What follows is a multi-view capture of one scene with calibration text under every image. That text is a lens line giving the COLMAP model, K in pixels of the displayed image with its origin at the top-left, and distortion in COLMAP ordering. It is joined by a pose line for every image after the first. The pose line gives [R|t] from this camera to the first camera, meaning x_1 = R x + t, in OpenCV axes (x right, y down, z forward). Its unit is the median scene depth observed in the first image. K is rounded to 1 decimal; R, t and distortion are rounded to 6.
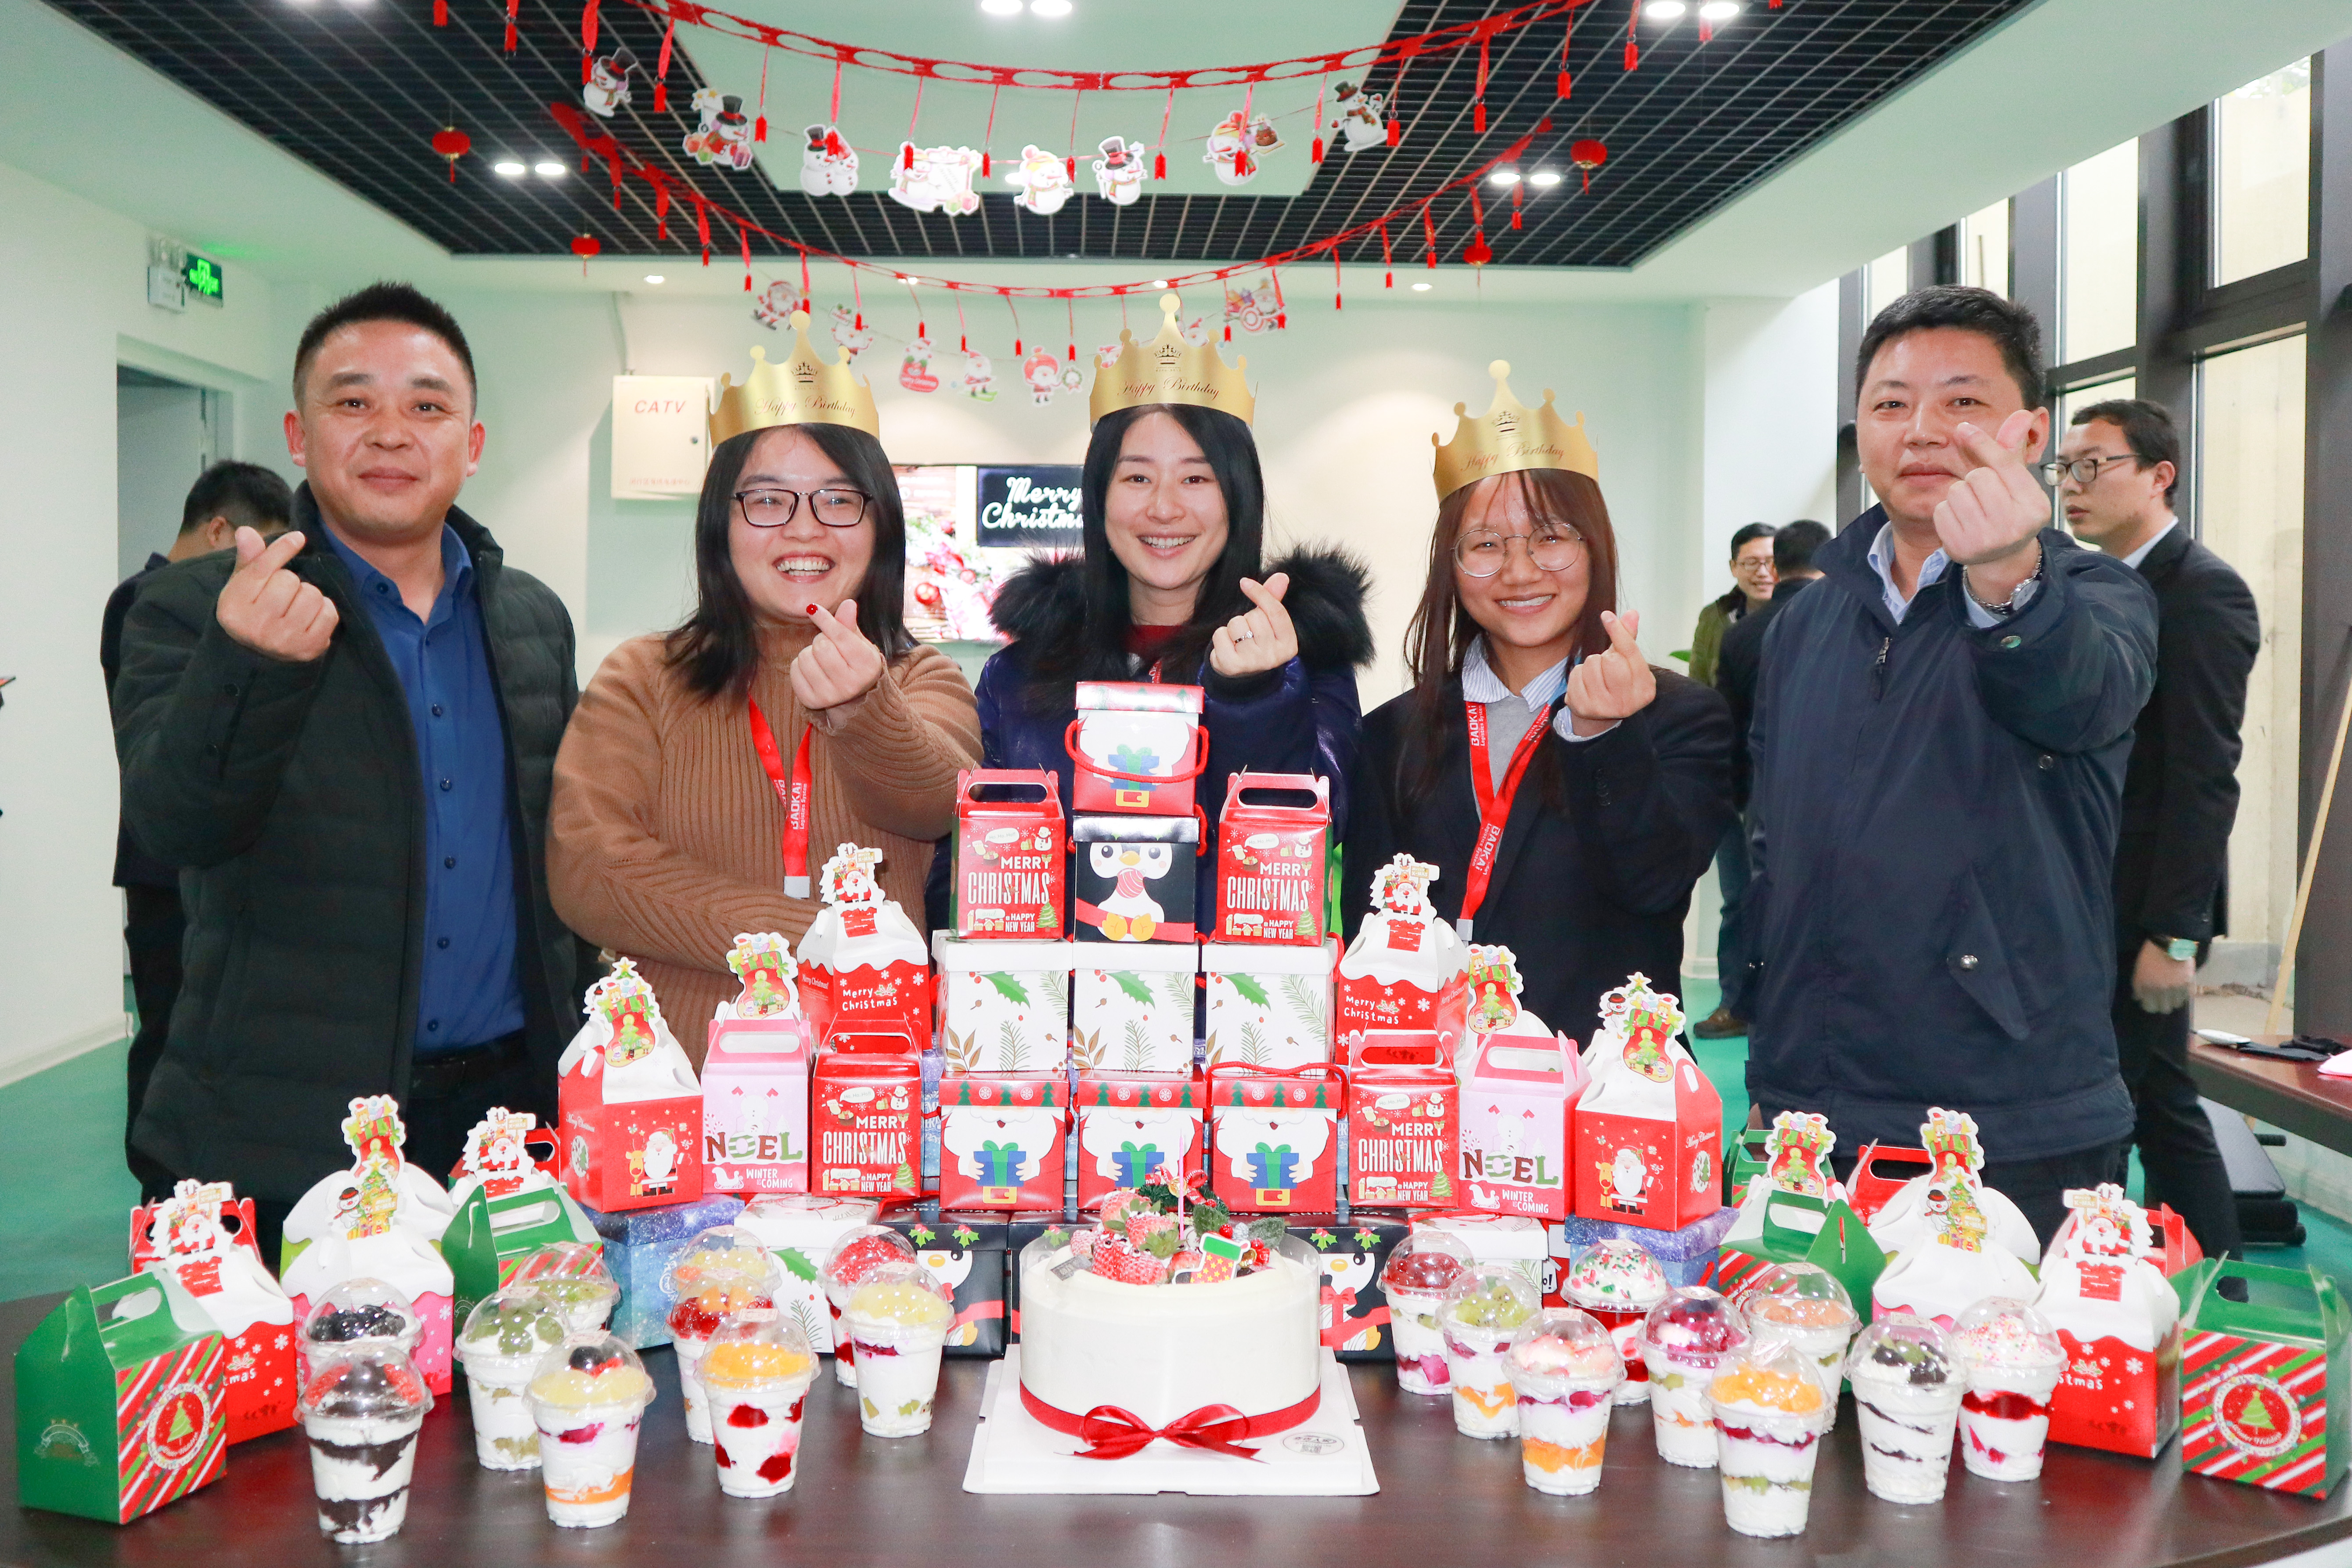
lens RADIAL K [[2231.9, 0, 1095.8], [0, 2231.9, 702.3], [0, 0, 1]] dist [0.000363, -0.004767]
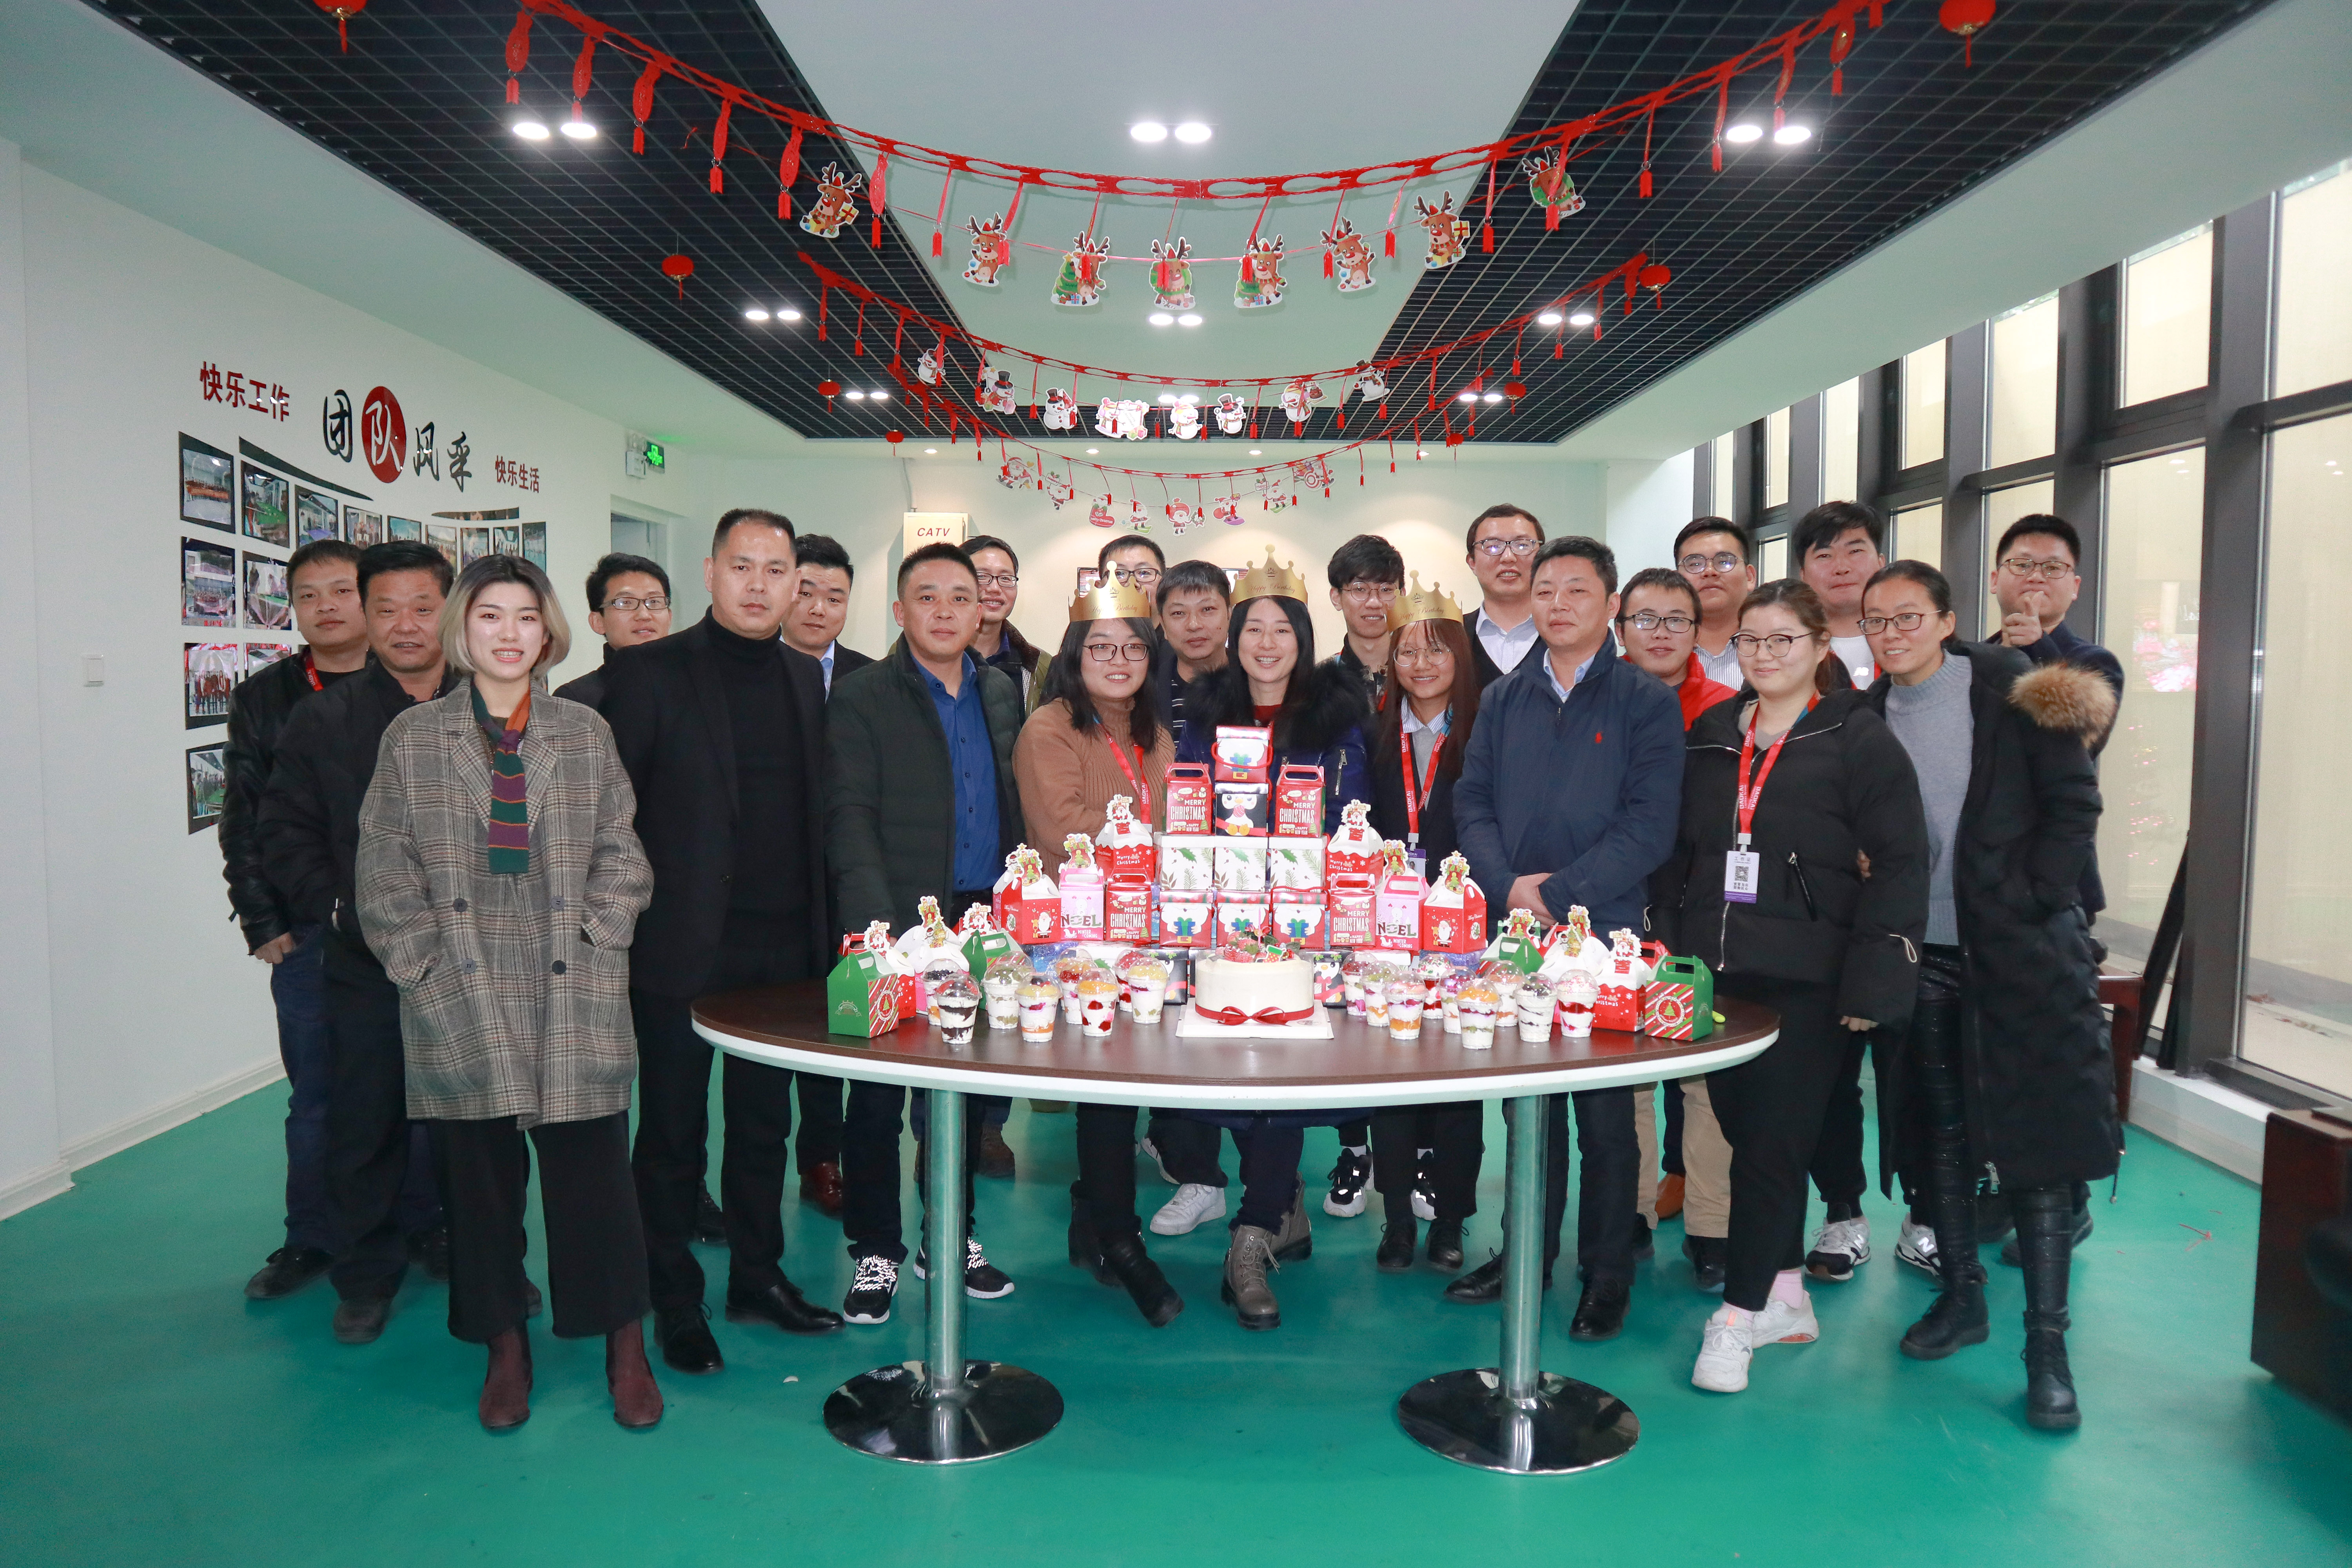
lens RADIAL K [[1633.9, 0, 1176.0], [0, 1633.9, 784.0], [0, 0, 1]] dist [-0.089712, 0.006038]
pose [[0.999830, 0.003350, -0.018108, -0.020463], [-0.002591, 0.999123, 0.041780, -0.020426], [0.018232, -0.041726, 0.998963, -0.739520]]
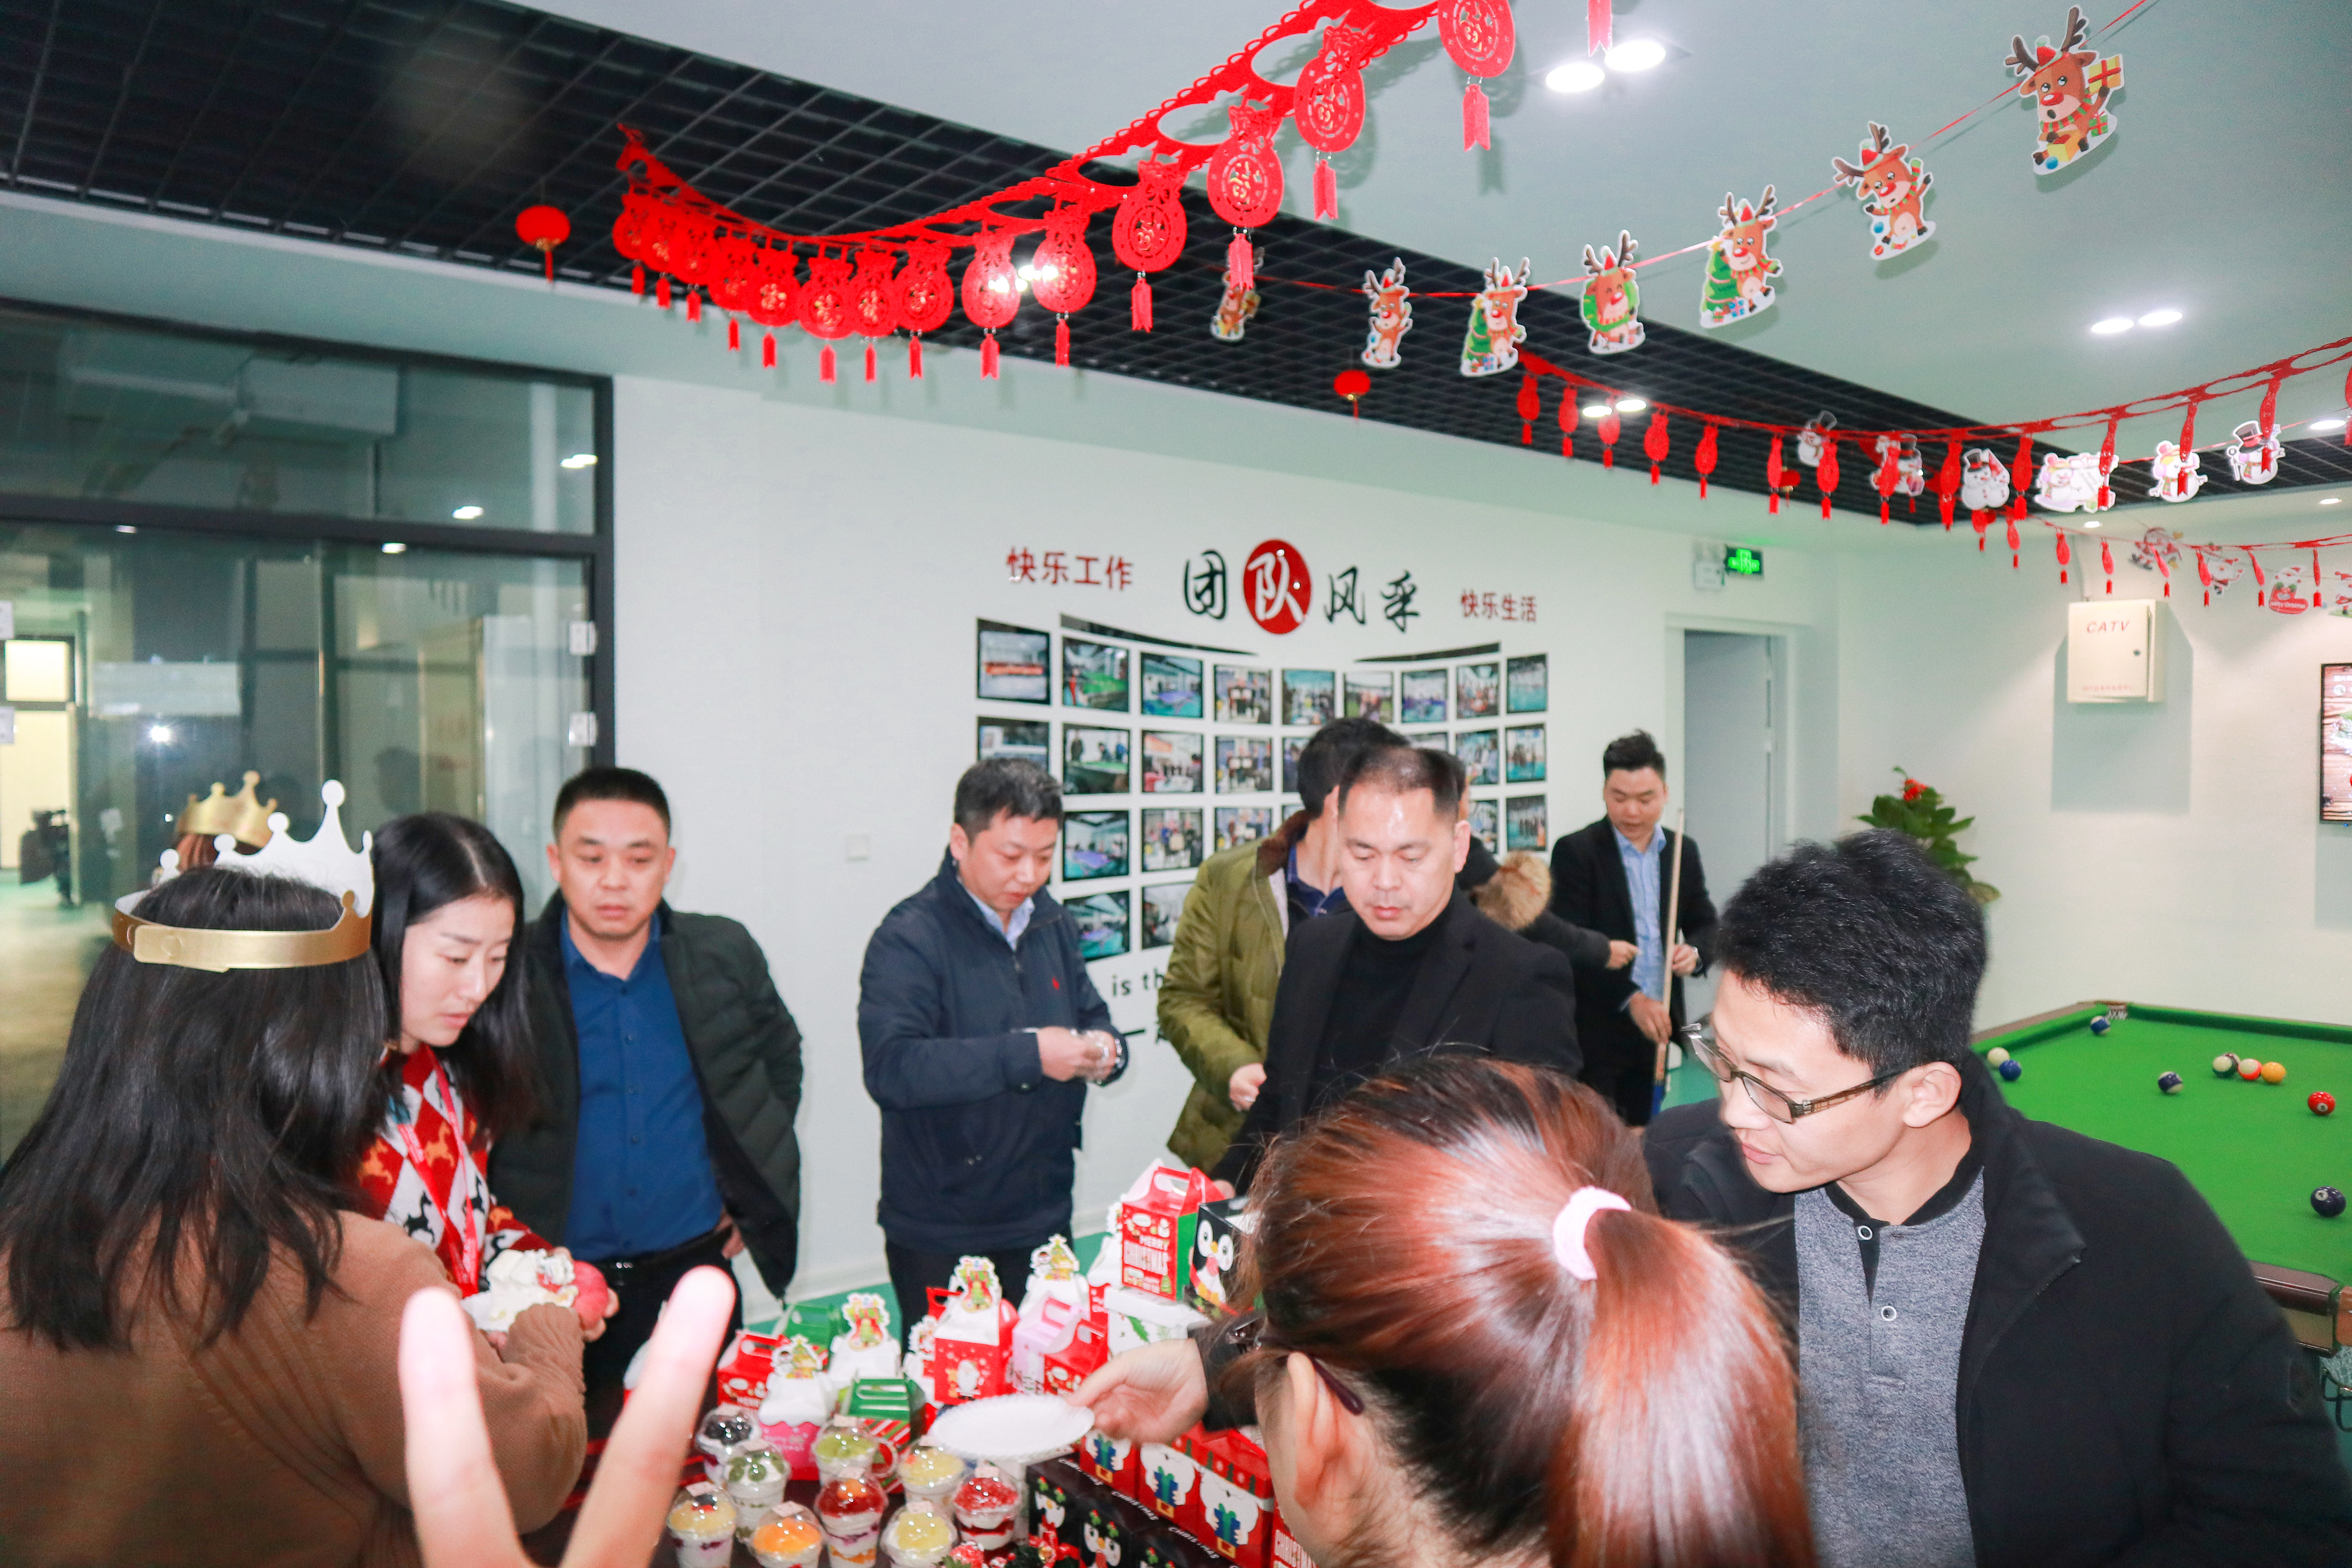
lens RADIAL K [[1618.2, 0, 1176.0], [0, 1618.2, 784.0], [0, 0, 1]] dist [-0.131986, 0.083919]
pose [[0.628510, 0.009100, -0.777748, 0.748942], [-0.013126, 0.999913, 0.001092, -0.213407], [0.777690, 0.009523, 0.628575, 0.400592]]
